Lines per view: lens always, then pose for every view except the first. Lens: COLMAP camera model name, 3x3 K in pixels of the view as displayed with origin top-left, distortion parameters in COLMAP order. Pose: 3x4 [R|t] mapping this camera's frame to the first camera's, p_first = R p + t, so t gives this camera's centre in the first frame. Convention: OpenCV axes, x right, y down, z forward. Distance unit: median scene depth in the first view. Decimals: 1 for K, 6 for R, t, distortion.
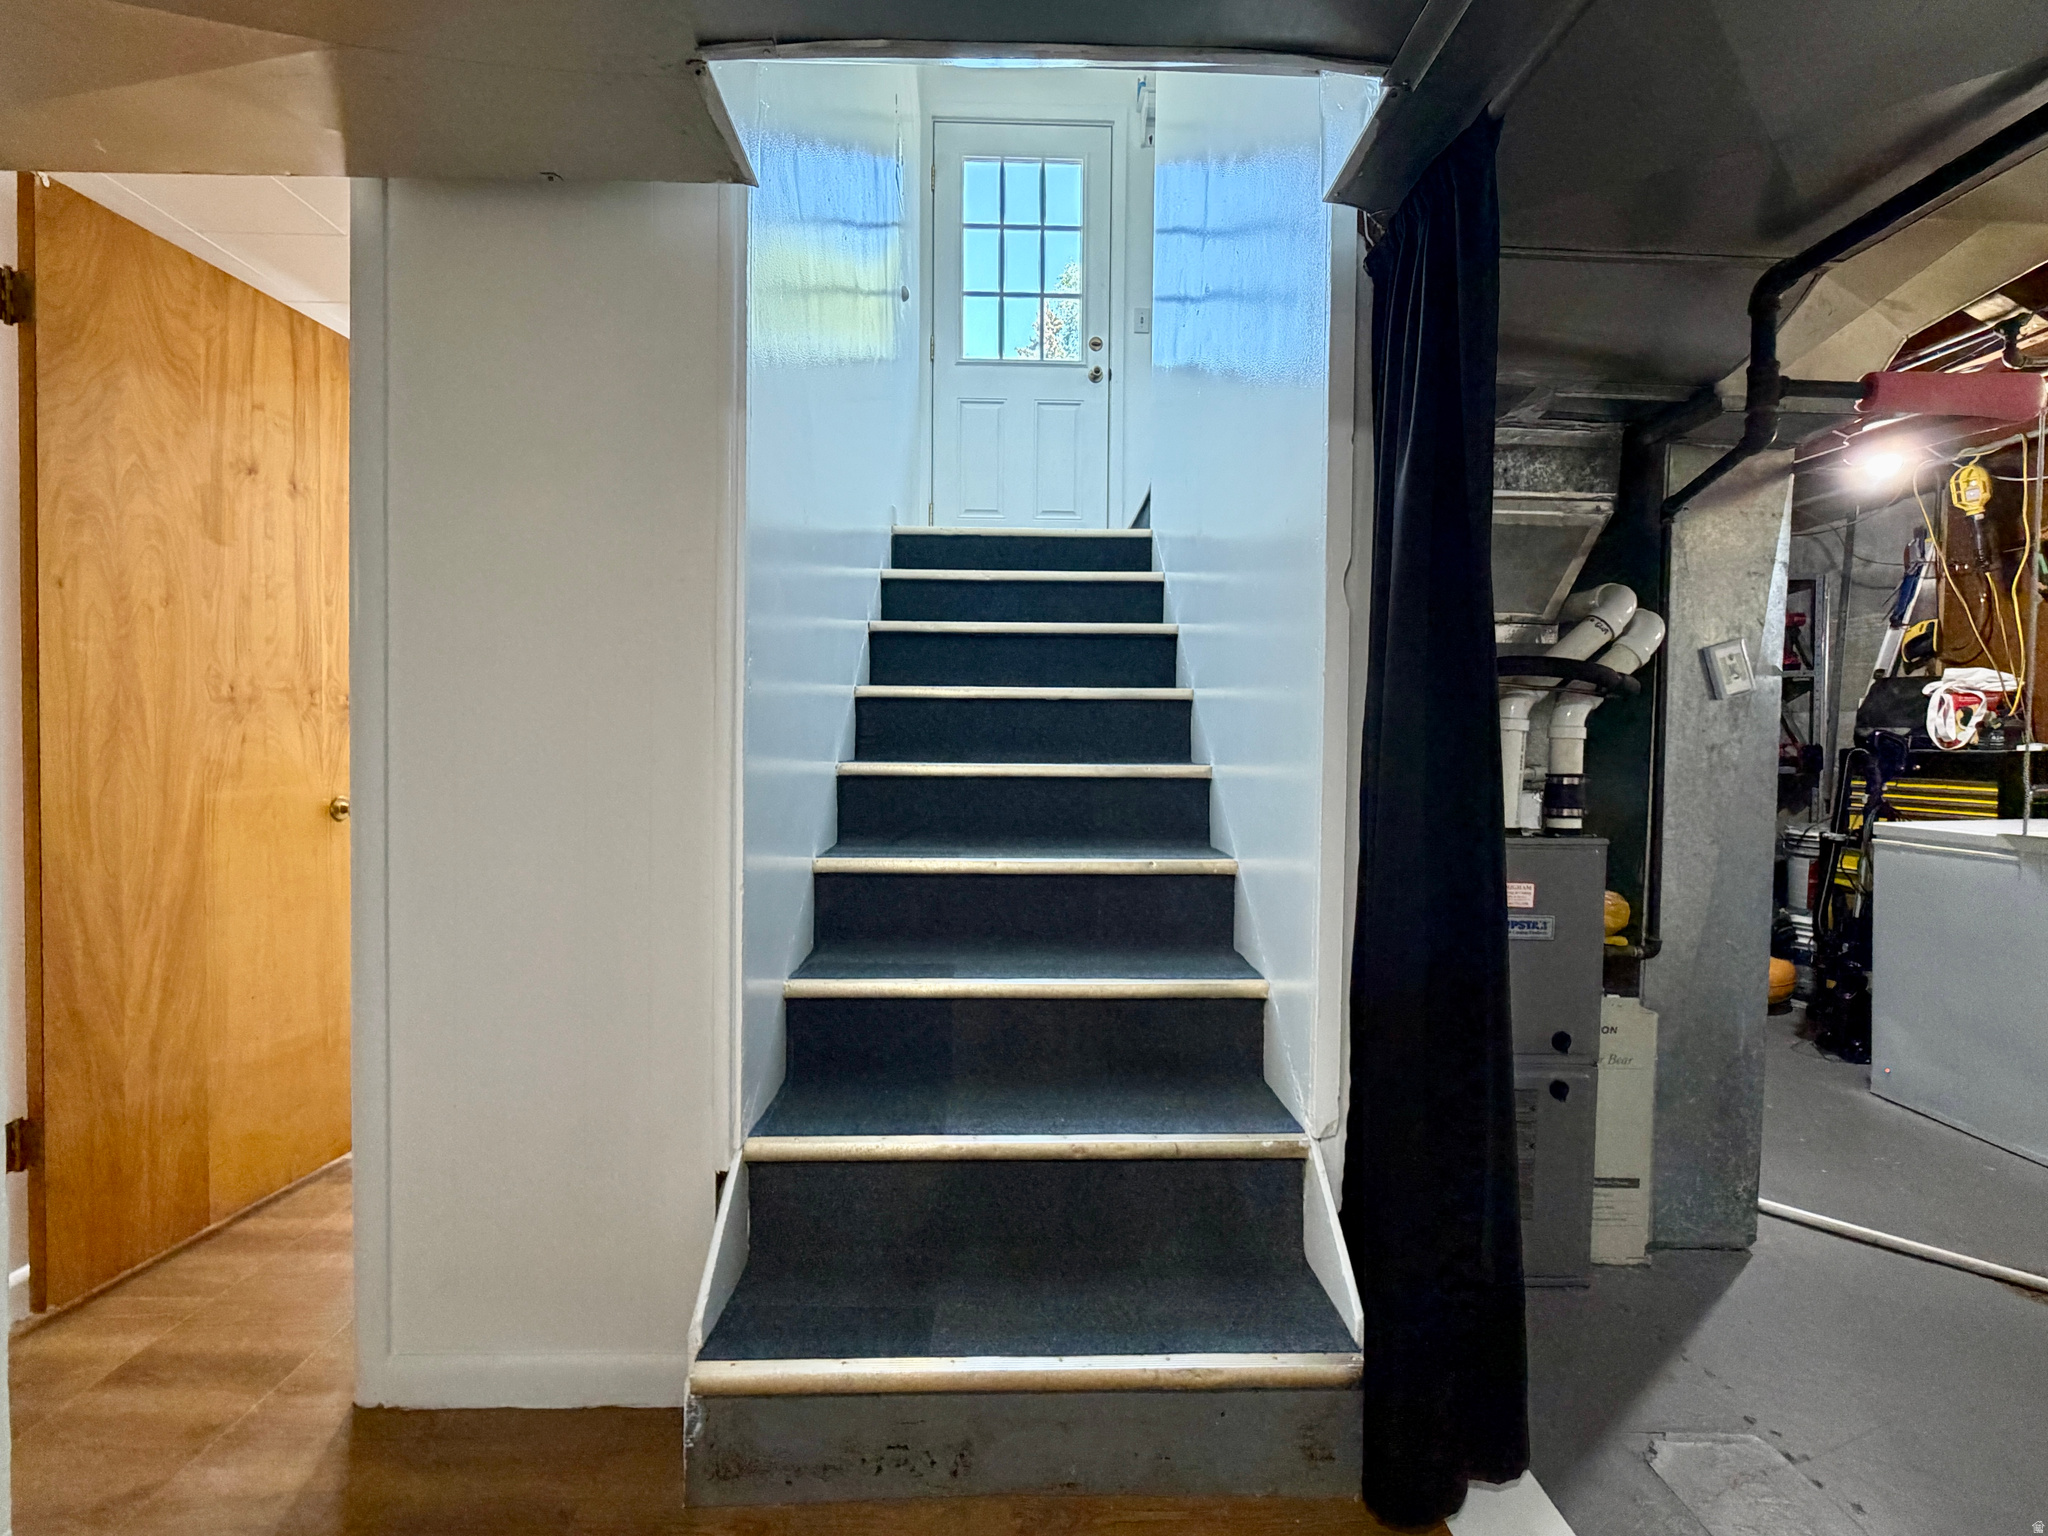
lens RADIAL K [[941.3, 0, 1021.3], [0, 941.3, 771.1], [0, 0, 1]] dist [-0.001426, -0.000999]
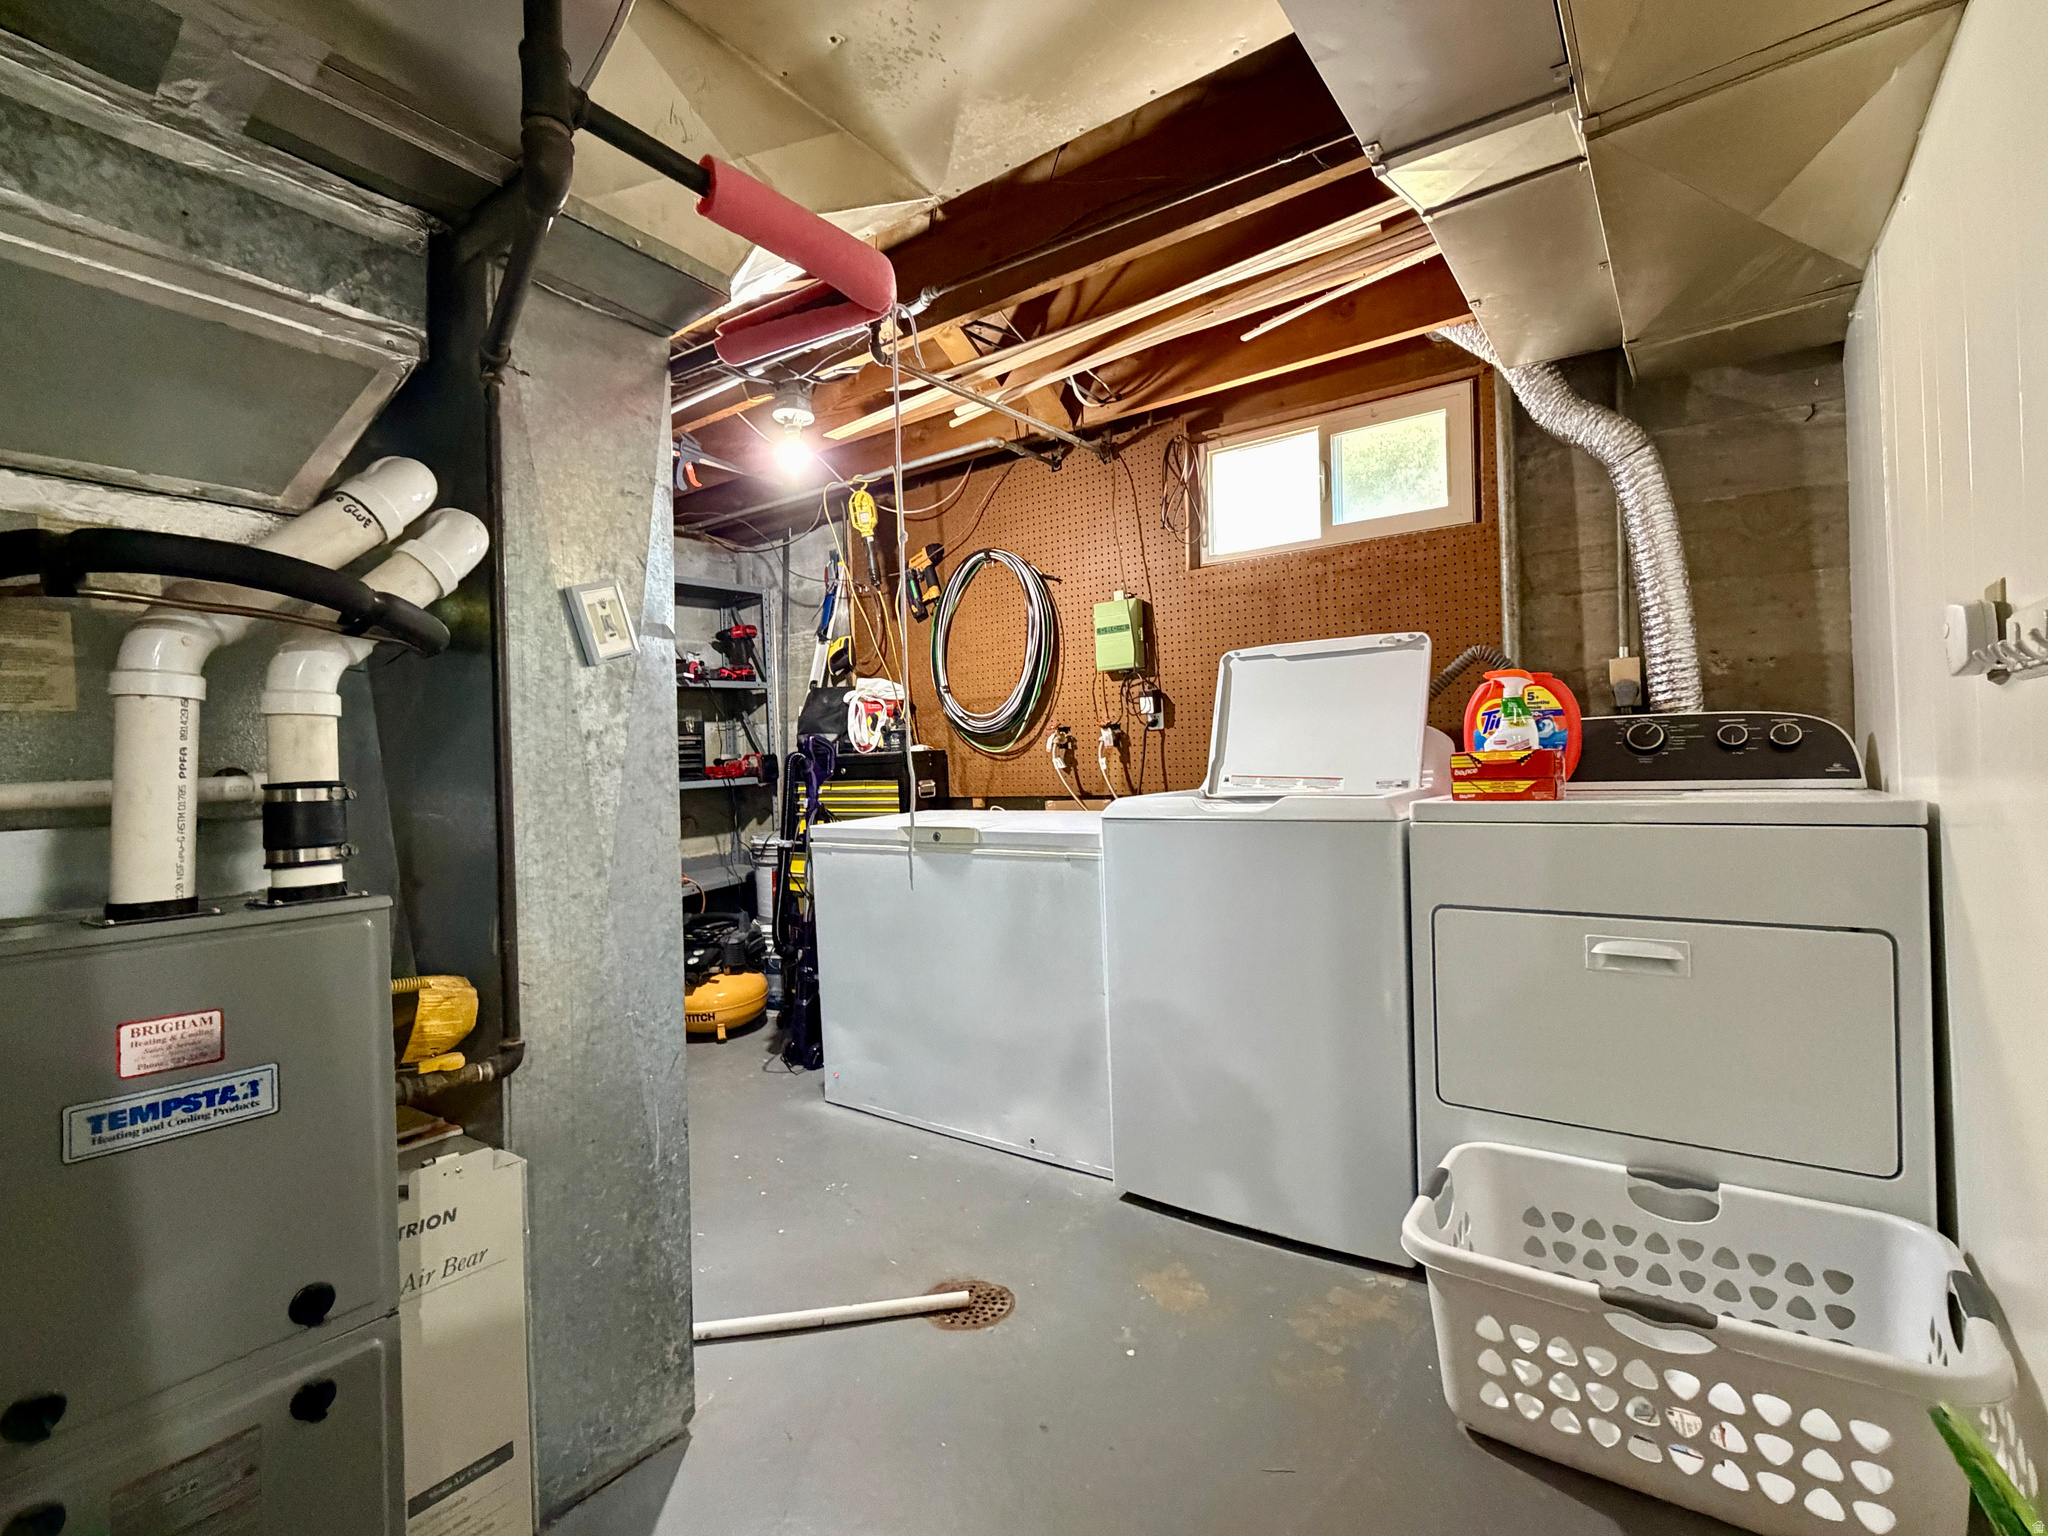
lens RADIAL K [[941.3, 0, 1021.3], [0, 941.3, 771.1], [0, 0, 1]] dist [-0.001426, -0.000999]
pose [[0.598208, -0.035561, 0.800551, 0.253376], [0.064015, 0.997943, -0.003505, 0.015370], [-0.798780, 0.053344, 0.599254, 0.230611]]
